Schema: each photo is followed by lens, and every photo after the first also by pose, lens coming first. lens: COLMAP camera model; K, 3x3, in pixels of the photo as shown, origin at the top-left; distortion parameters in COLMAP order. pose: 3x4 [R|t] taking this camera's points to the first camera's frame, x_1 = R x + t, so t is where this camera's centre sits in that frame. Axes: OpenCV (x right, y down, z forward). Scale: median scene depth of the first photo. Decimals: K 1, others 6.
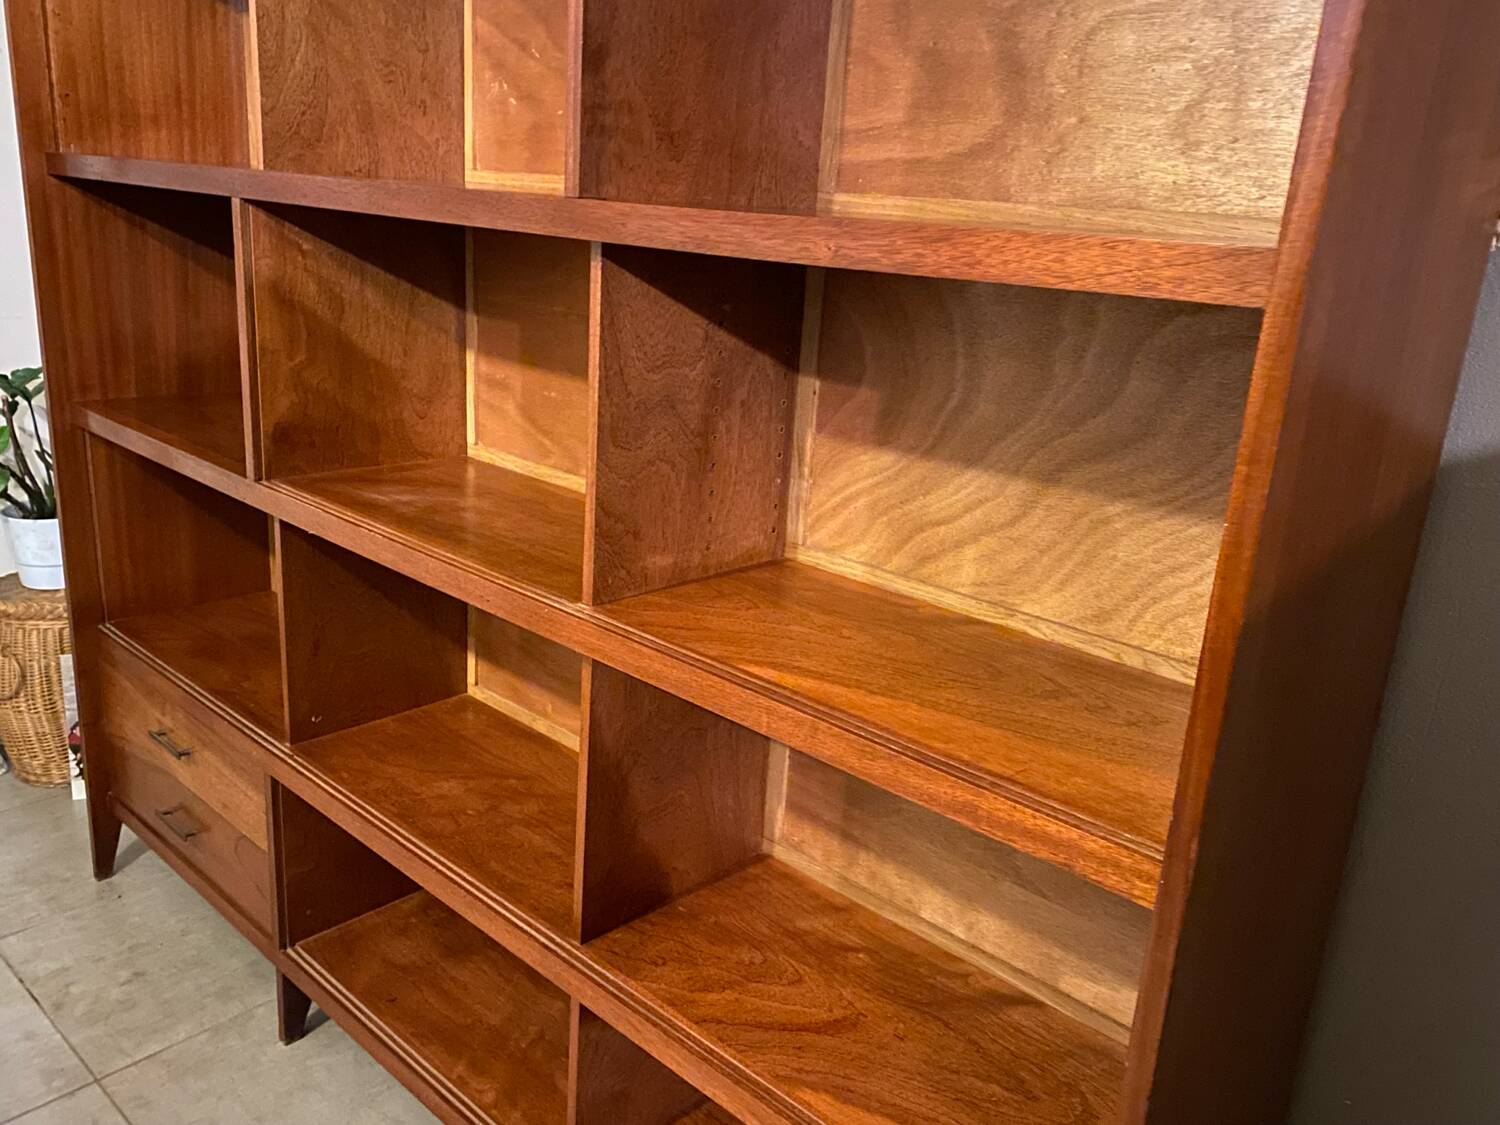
lens RADIAL K [[1205.4, 0, 740.4], [0, 1205.4, 559.5], [0, 0, 1]] dist [0.044759, -0.044025]
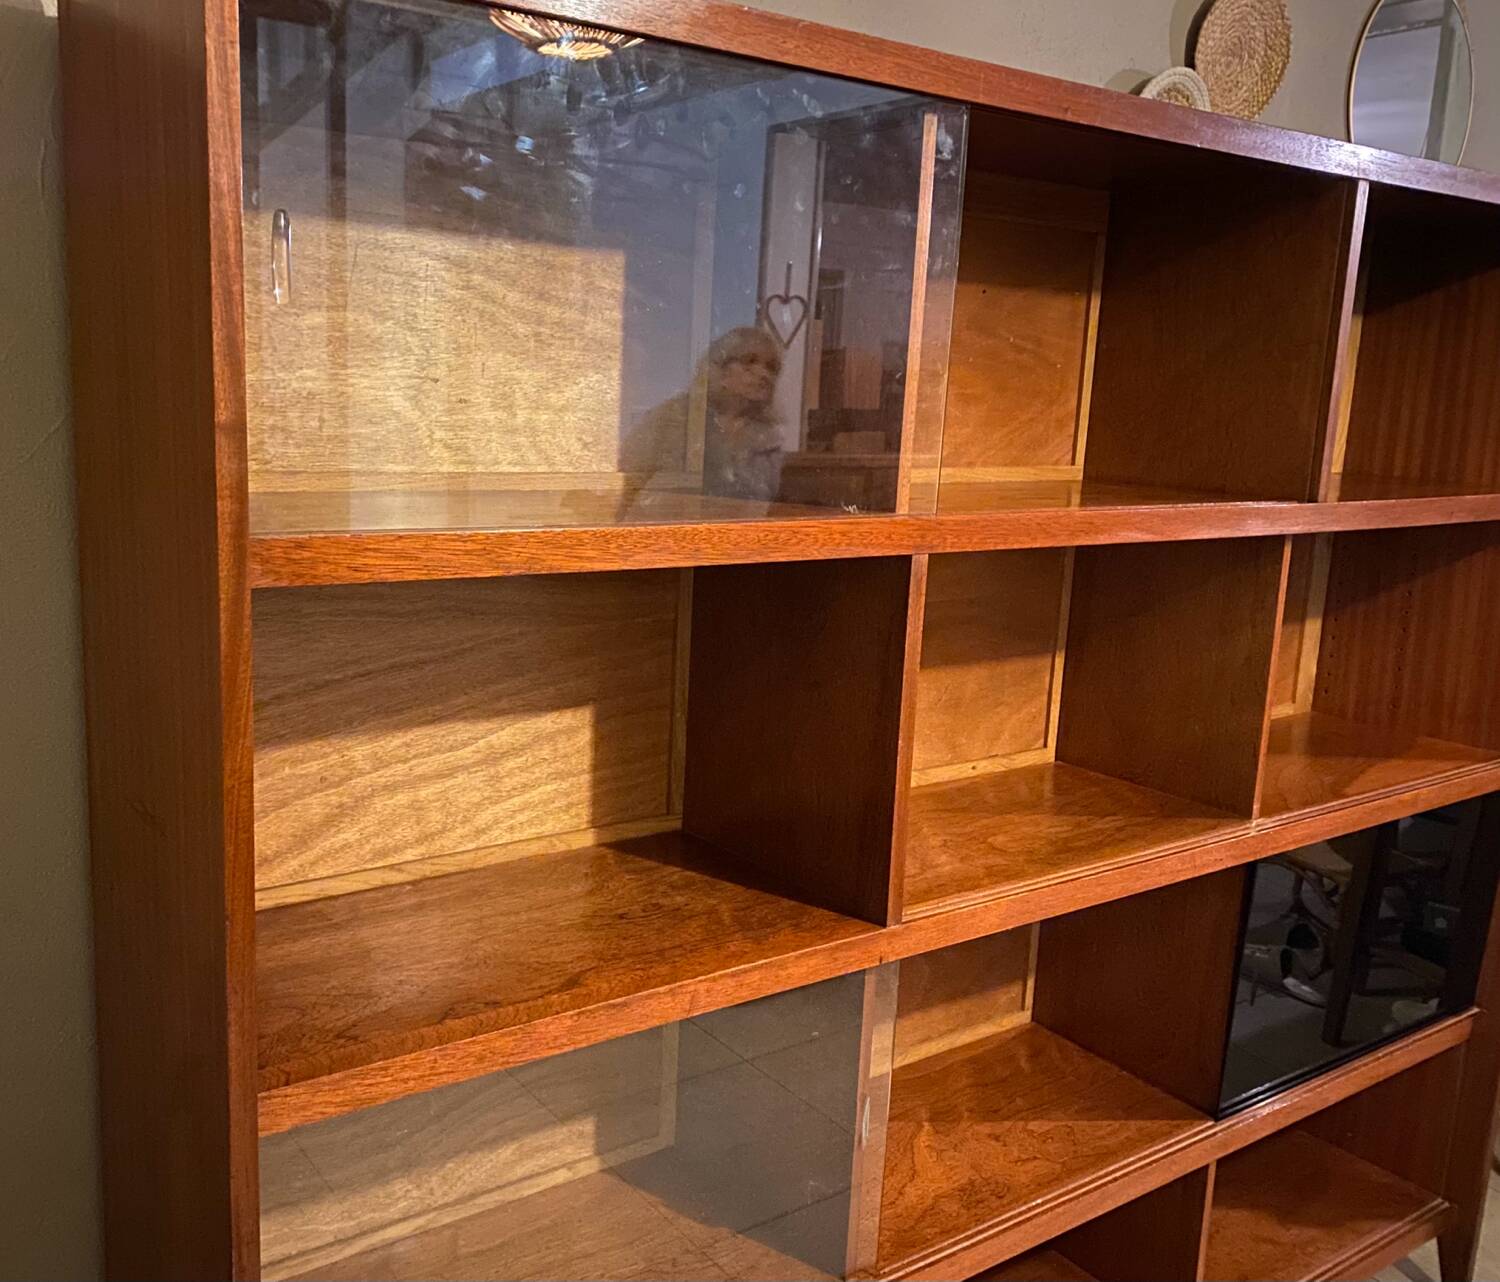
lens RADIAL K [[1379.5, 0, 634.7], [0, 1379.5, 634.9], [0, 0, 1]] dist [0.022545, 0.000000]
pose [[0.224333, -0.232603, 0.946346, -1.398335], [0.262282, 0.949675, 0.171247, -0.489470], [-0.938553, 0.209793, 0.274051, 1.048886]]
